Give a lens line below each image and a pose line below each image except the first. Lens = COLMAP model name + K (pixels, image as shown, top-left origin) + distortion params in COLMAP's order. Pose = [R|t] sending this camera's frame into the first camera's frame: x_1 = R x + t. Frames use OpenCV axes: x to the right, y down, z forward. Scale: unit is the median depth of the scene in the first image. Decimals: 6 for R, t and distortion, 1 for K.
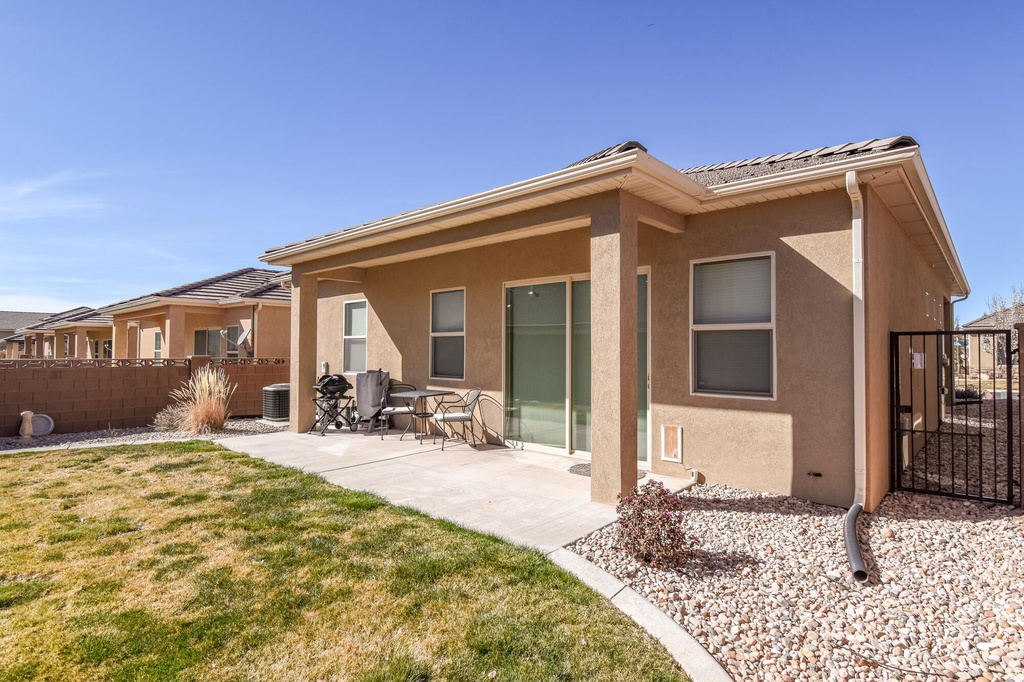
lens RADIAL K [[528.7, 0, 517.8], [0, 528.7, 336.8], [0, 0, 1]] dist [-0.006374, -0.003032]
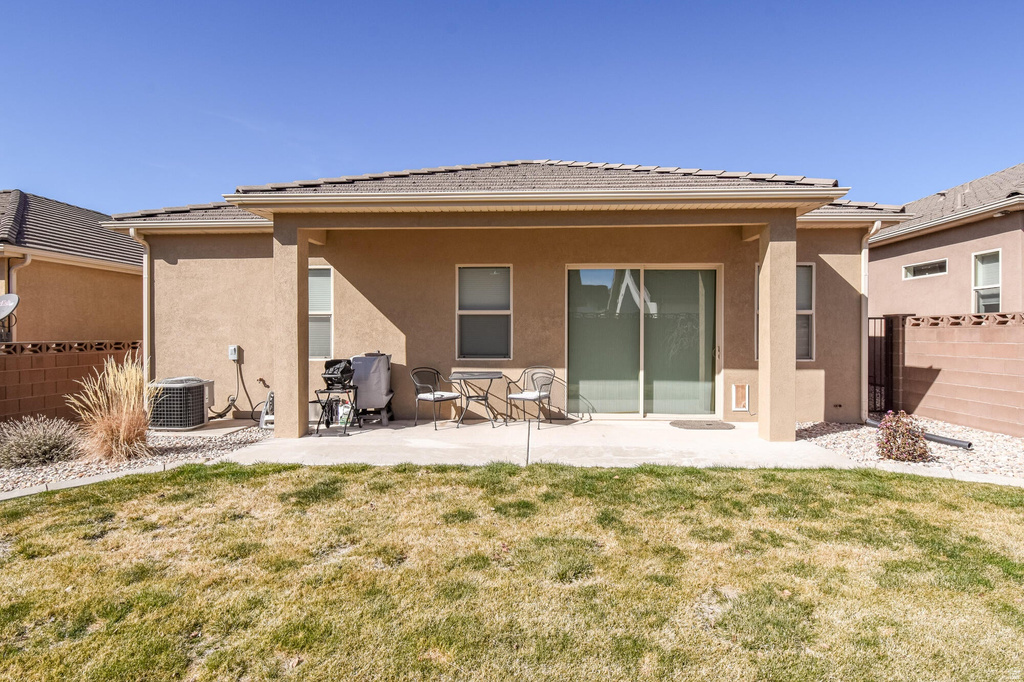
lens RADIAL K [[528.7, 0, 518.7], [0, 528.7, 340.5], [0, 0, 1]] dist [-0.006374, -0.003032]
pose [[0.767388, -0.012553, 0.641060, -0.783387], [-0.013927, 0.999246, 0.036239, 0.011779], [-0.641032, -0.036738, 0.766634, 0.260099]]
